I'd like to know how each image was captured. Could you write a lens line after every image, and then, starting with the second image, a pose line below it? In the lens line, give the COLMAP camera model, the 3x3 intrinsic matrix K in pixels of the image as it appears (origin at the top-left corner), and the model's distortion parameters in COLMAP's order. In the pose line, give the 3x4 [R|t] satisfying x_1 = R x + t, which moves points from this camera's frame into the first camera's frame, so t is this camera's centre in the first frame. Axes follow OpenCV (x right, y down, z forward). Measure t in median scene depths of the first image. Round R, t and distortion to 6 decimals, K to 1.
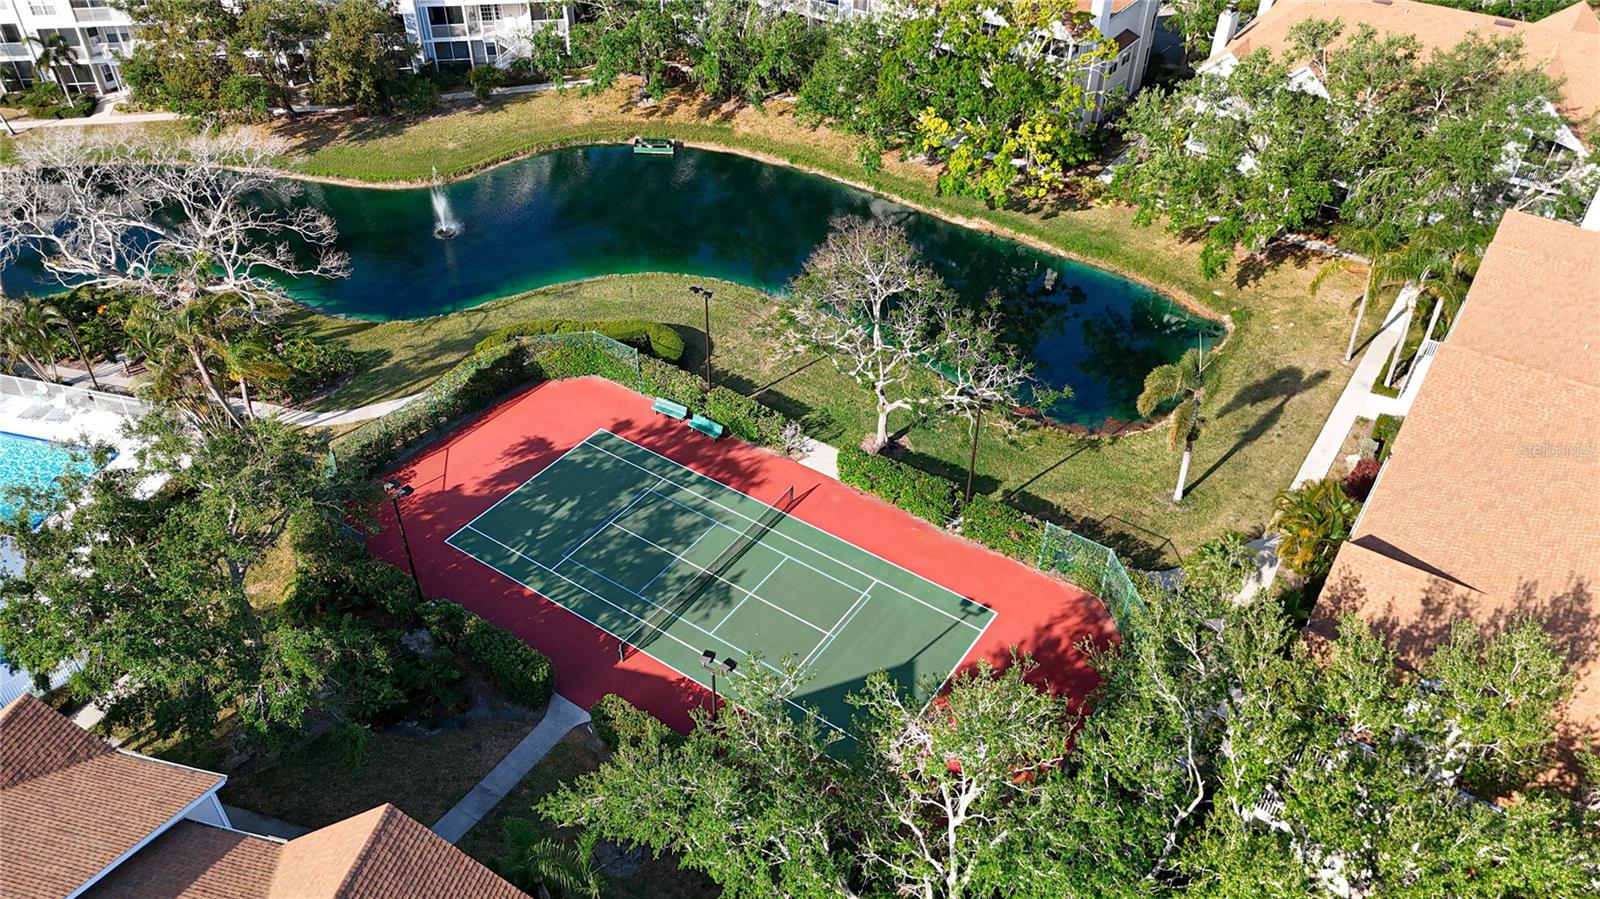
lens RADIAL K [[1190.1, 0, 810.0], [0, 1190.1, 452.2], [0, 0, 1]] dist [0.047854, -0.042546]
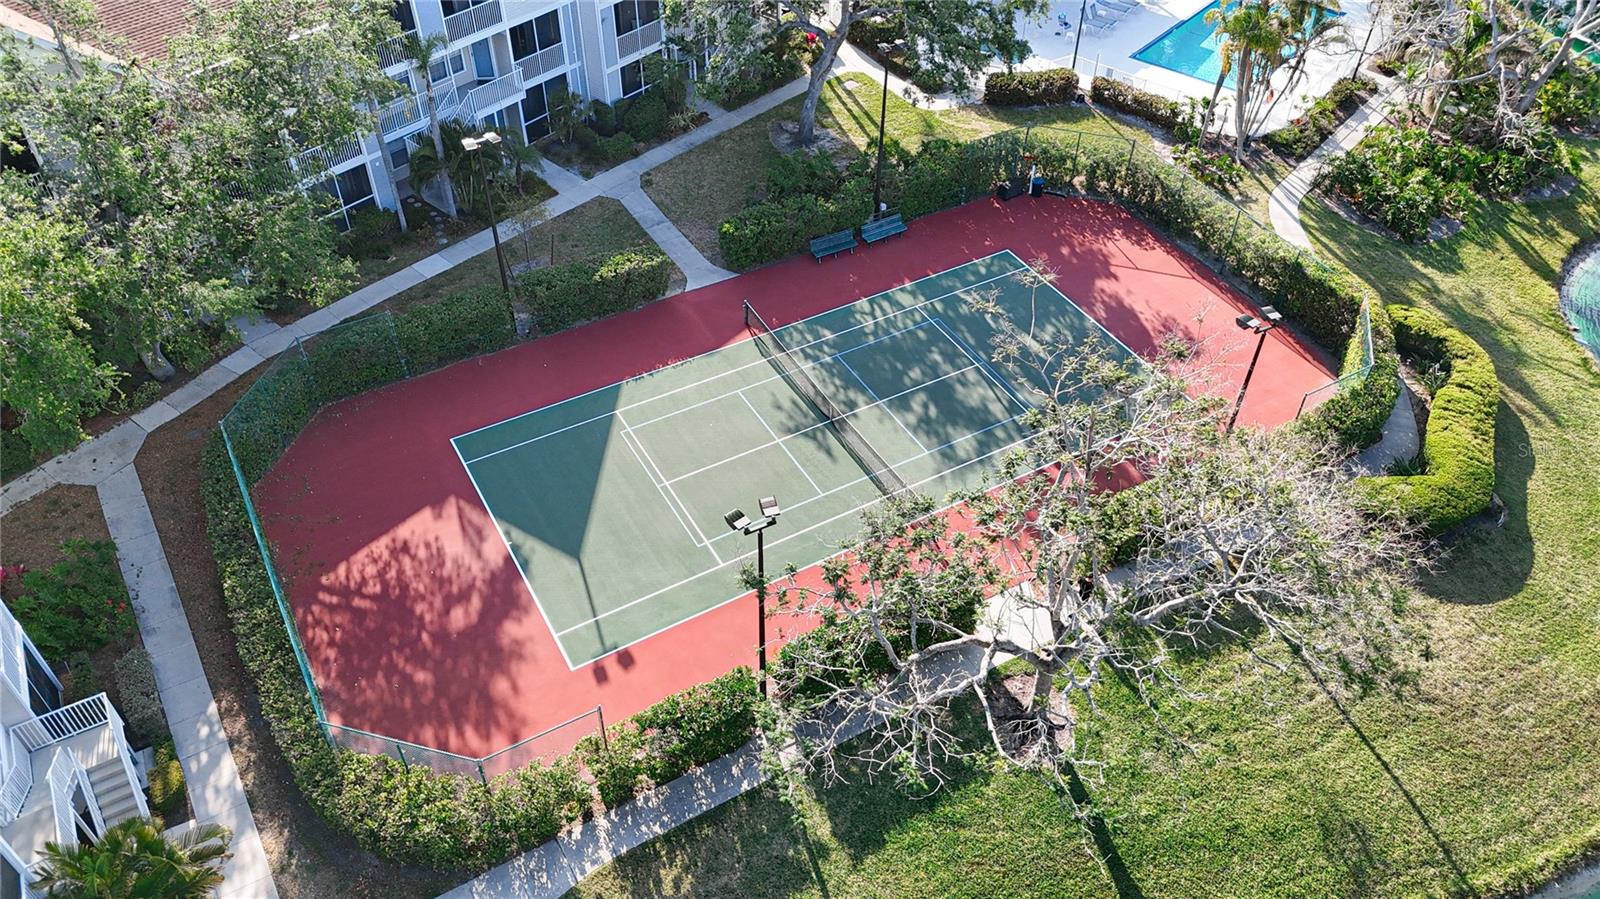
lens RADIAL K [[1190.1, 0, 784.3], [0, 1190.1, 438.4], [0, 0, 1]] dist [0.047854, -0.042546]
pose [[-0.437861, 0.600769, -0.668846, 0.281268], [-0.569636, 0.390178, 0.723378, -0.267362], [0.695552, 0.697738, 0.171376, 0.544880]]
